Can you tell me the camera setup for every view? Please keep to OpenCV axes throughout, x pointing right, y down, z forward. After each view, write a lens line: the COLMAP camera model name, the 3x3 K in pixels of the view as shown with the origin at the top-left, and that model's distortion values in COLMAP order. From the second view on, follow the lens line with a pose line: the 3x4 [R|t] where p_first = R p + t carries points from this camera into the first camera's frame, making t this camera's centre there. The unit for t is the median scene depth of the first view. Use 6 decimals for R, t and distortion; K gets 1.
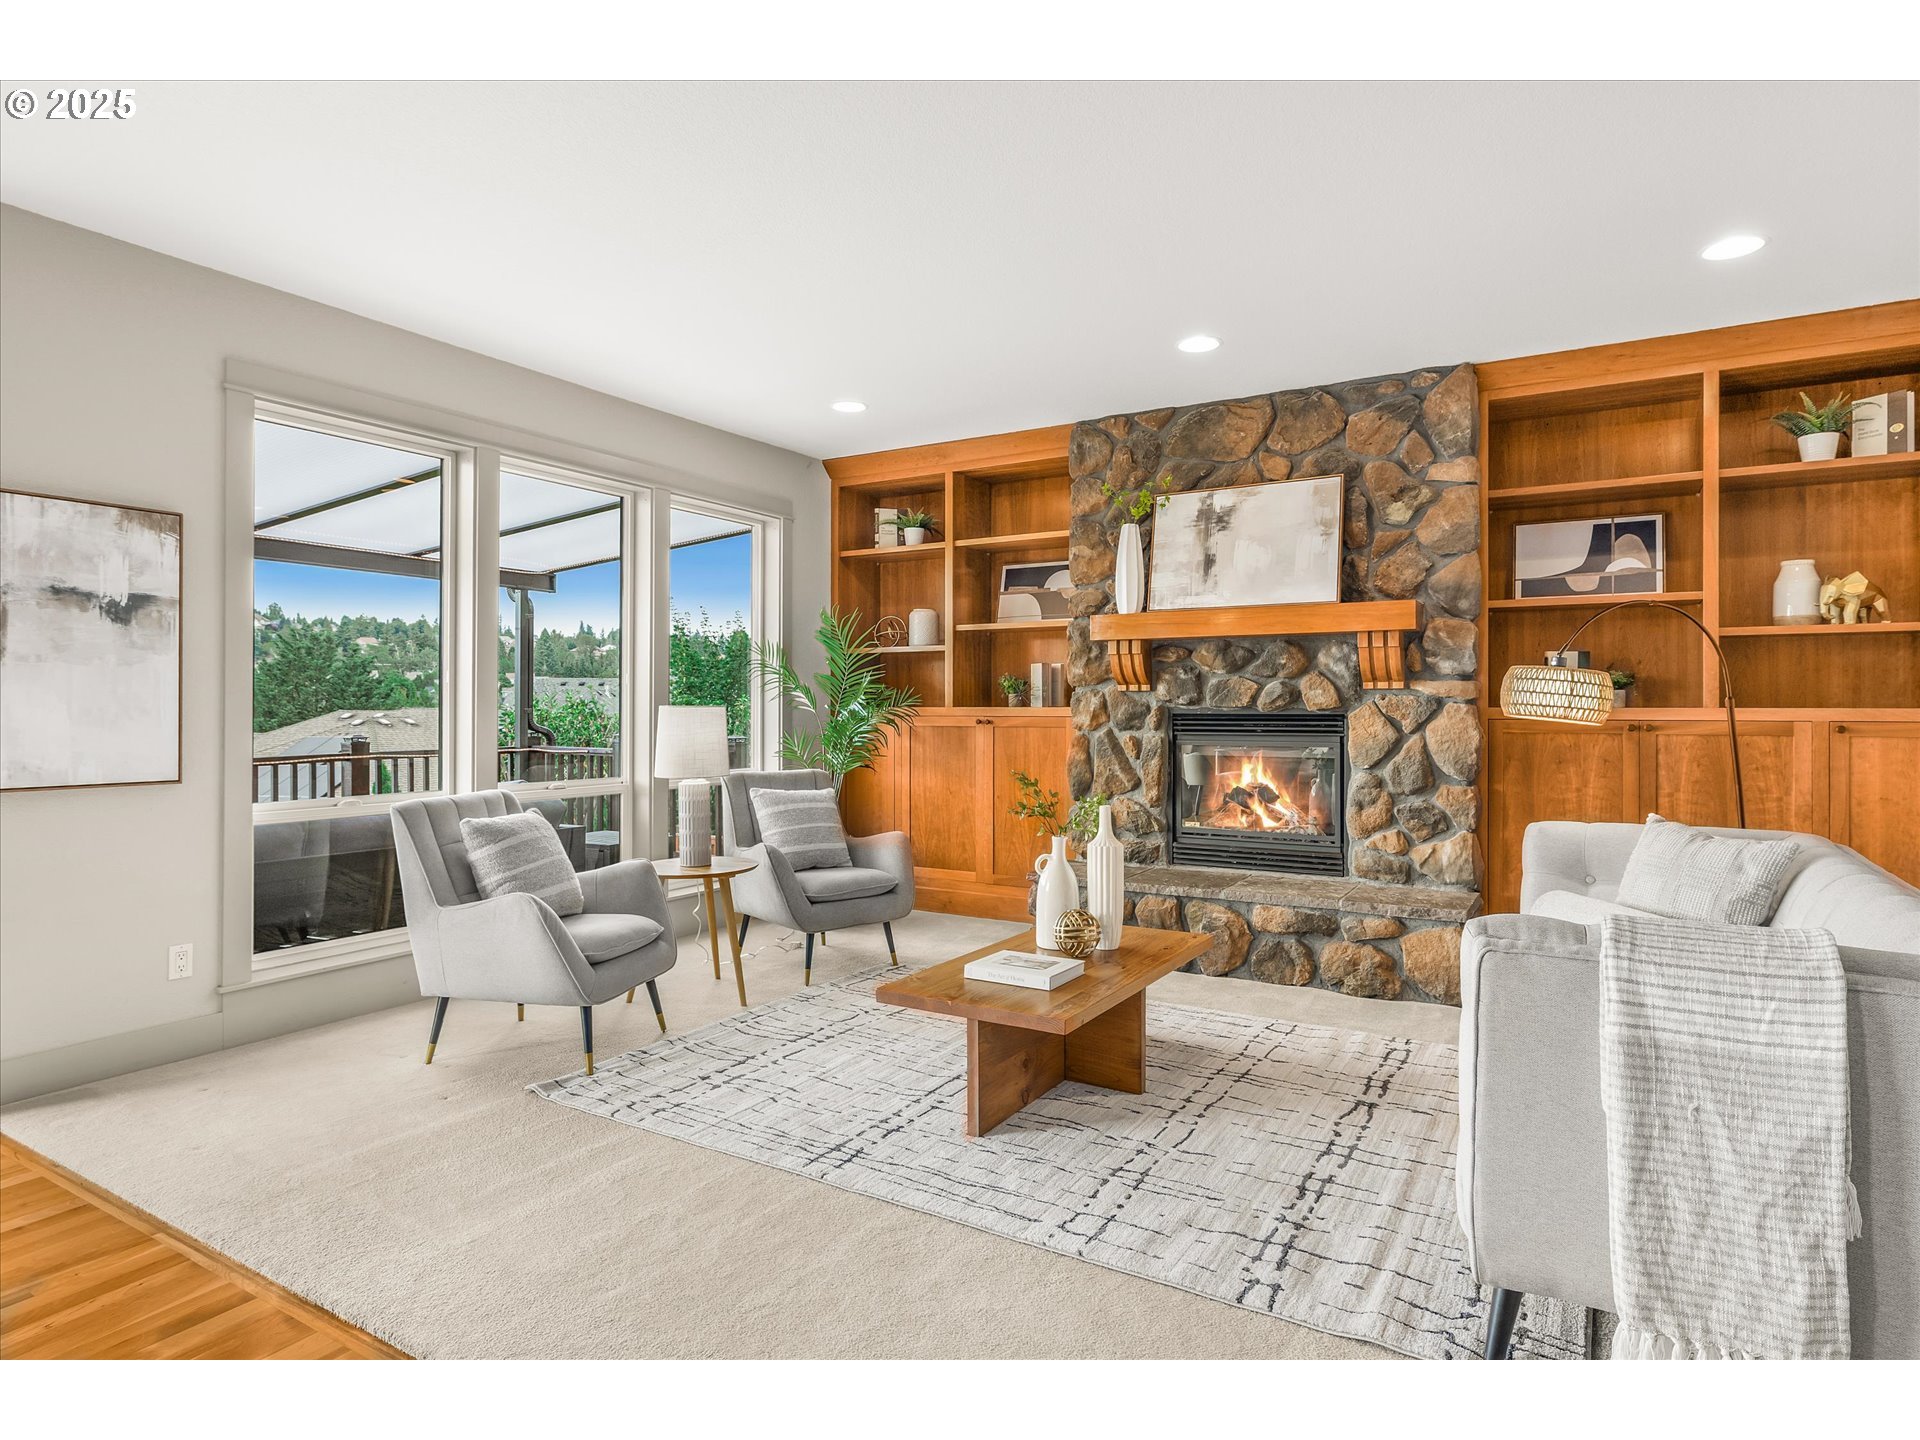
lens RADIAL K [[858.2, 0, 971.8], [0, 858.2, 704.2], [0, 0, 1]] dist [0.001015, 0.000164]
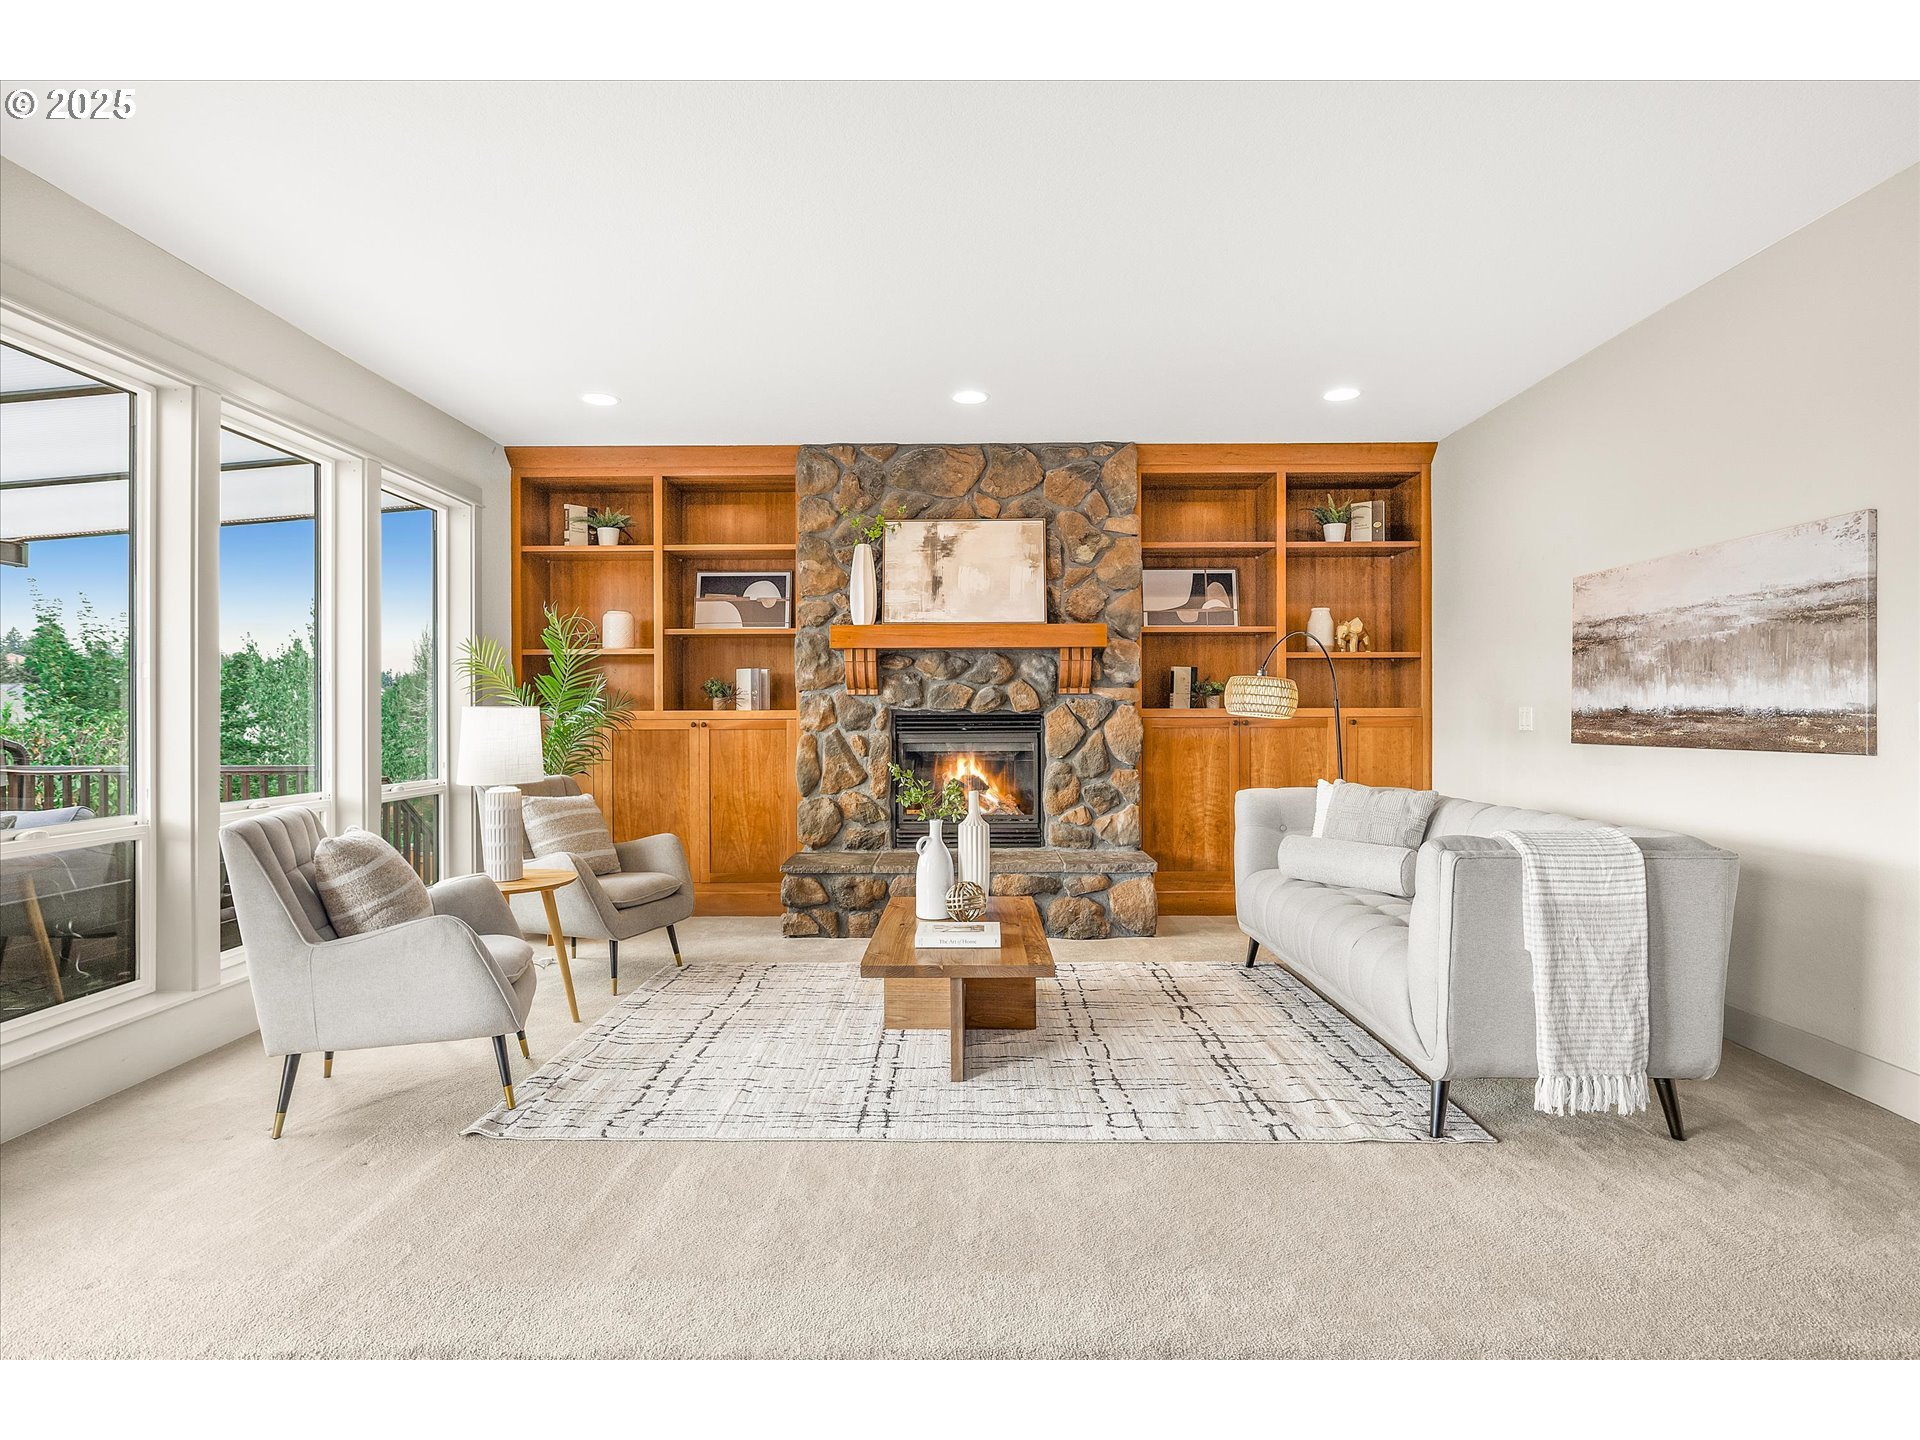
lens RADIAL K [[798.0, 0, 952.5], [0, 798.0, 711.9], [0, 0, 1]] dist [0.000042, 0.000325]
pose [[0.910307, -0.003577, 0.413919, -0.165680], [0.002269, 0.999991, 0.003651, 0.003877], [-0.413928, -0.002384, 0.910306, 0.016419]]
